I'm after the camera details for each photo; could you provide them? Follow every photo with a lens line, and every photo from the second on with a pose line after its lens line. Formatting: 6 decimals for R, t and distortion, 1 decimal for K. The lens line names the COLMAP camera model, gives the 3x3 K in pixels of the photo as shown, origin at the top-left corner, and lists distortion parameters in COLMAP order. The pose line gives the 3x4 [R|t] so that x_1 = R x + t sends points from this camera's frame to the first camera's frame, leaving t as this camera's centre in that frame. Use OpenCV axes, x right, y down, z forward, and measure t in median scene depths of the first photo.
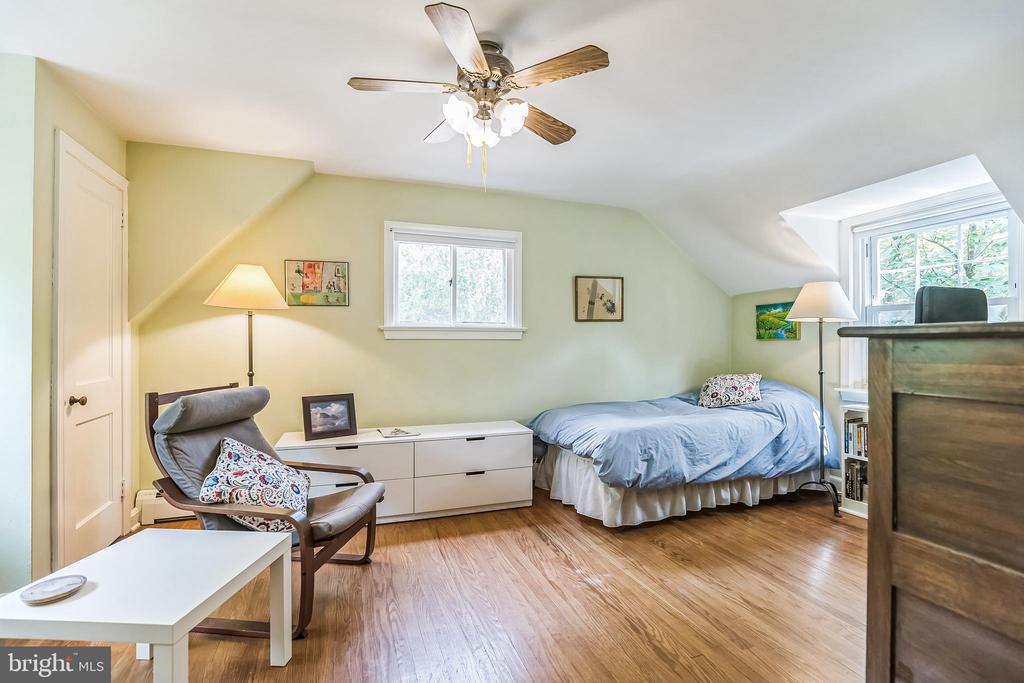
lens RADIAL K [[470.6, 0, 513.0], [0, 470.6, 341.9], [0, 0, 1]] dist [-0.018635, 0.003512]
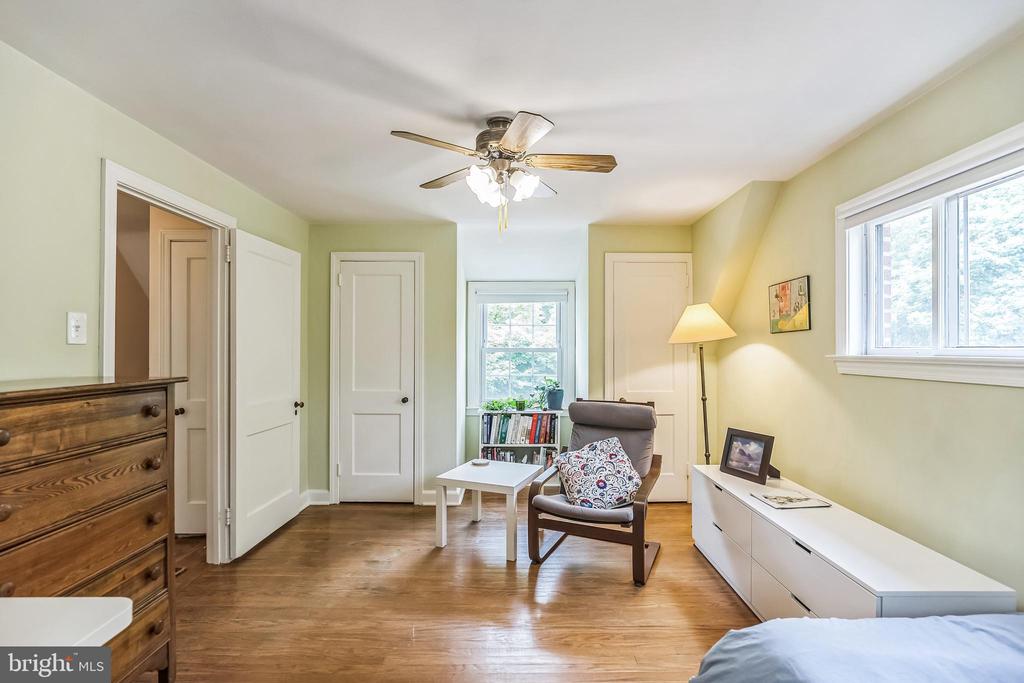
lens RADIAL K [[470.6, 0, 515.8], [0, 470.6, 344.9], [0, 0, 1]] dist [-0.018635, 0.003512]
pose [[-0.354821, -0.008653, -0.934894, 0.589290], [0.001634, 0.999950, -0.009876, -0.045808], [0.934933, -0.005032, -0.354789, 0.845065]]
